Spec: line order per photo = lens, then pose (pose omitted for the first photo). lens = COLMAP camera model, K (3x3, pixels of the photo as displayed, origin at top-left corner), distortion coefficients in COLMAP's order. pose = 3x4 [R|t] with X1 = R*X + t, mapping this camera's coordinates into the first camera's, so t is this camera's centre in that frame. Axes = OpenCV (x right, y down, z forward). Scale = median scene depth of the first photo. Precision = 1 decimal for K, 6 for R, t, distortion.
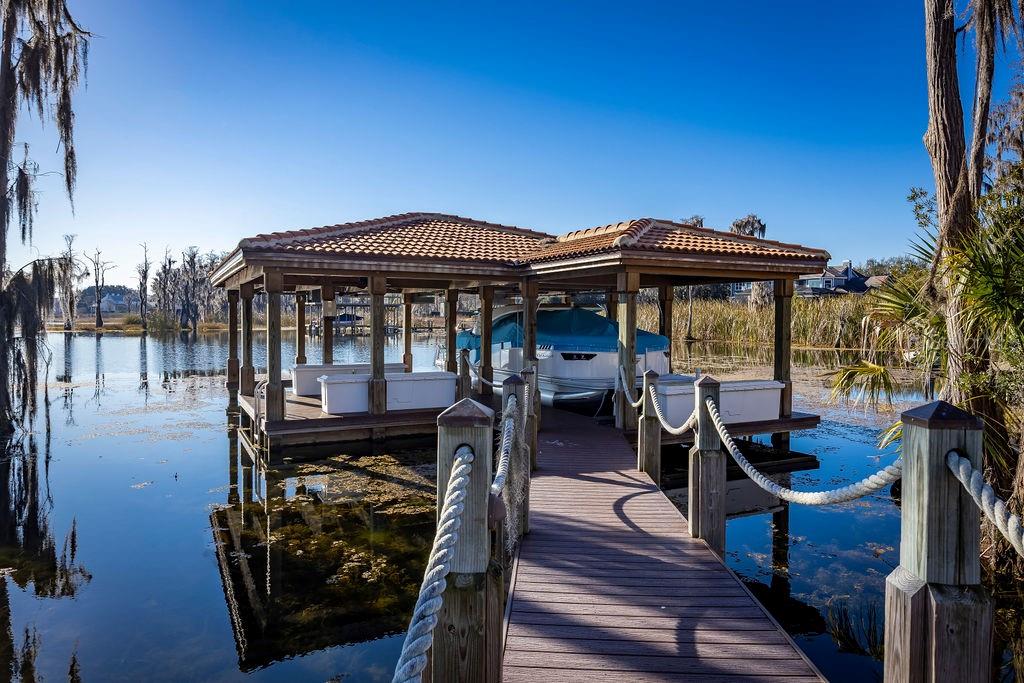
lens RADIAL K [[707.9, 0, 511.9], [0, 707.9, 340.6], [0, 0, 1]] dist [0.000208, 0.000041]
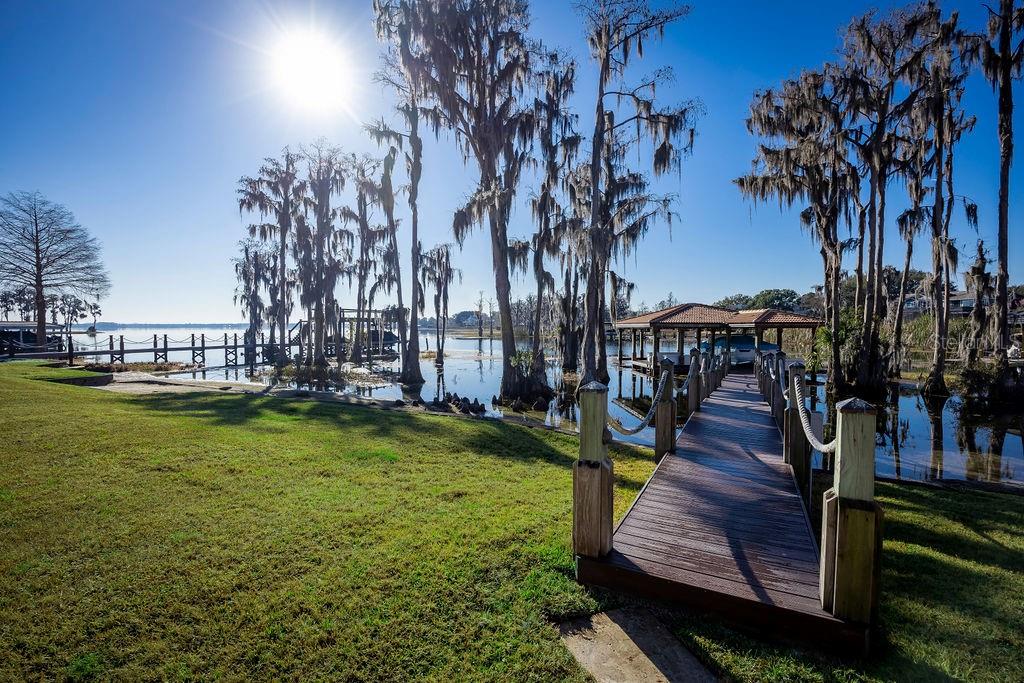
lens RADIAL K [[467.6, 0, 511.3], [0, 467.6, 344.3], [0, 0, 1]] dist [-0.000717, -0.000023]
pose [[0.923615, 0.008900, -0.383218, -0.061614], [-0.006650, 0.999952, 0.007197, -0.011989], [0.383264, -0.004099, 0.923630, -1.179267]]
